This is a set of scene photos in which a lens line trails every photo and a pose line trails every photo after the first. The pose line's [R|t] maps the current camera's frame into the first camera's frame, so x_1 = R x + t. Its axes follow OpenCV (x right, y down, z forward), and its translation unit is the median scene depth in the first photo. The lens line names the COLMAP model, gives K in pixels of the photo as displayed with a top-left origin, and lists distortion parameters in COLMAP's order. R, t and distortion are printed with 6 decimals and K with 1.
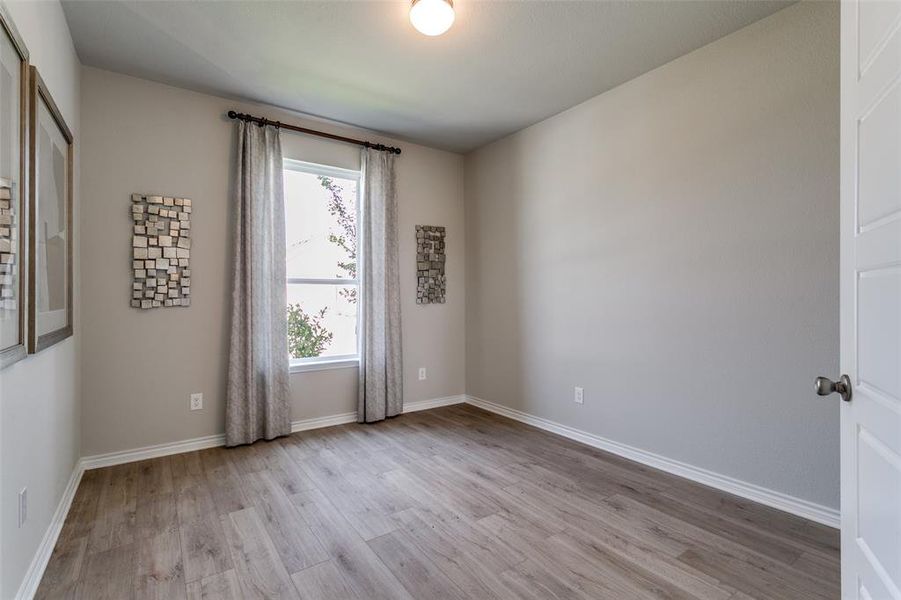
lens RADIAL K [[423.1, 0, 450.5], [0, 423.1, 300.0], [0, 0, 1]] dist [0.002769, 0.000304]
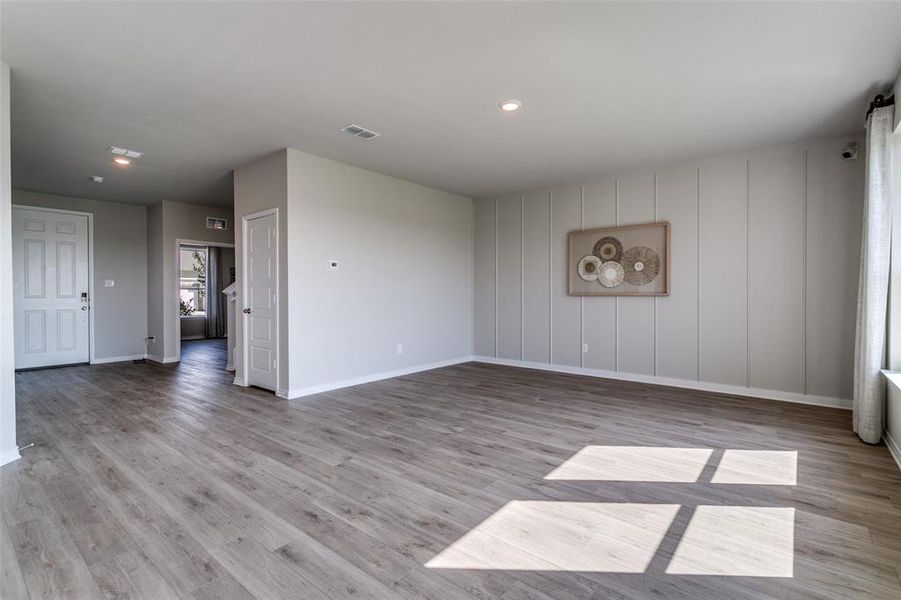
lens RADIAL K [[423.1, 0, 450.5], [0, 423.1, 300.0], [0, 0, 1]] dist [0.002769, 0.000304]
pose [[0.962506, -0.004341, 0.271227, 0.544355], [-0.000421, 0.999847, 0.017494, -0.018927], [-0.271261, -0.016953, 0.962356, -2.003389]]
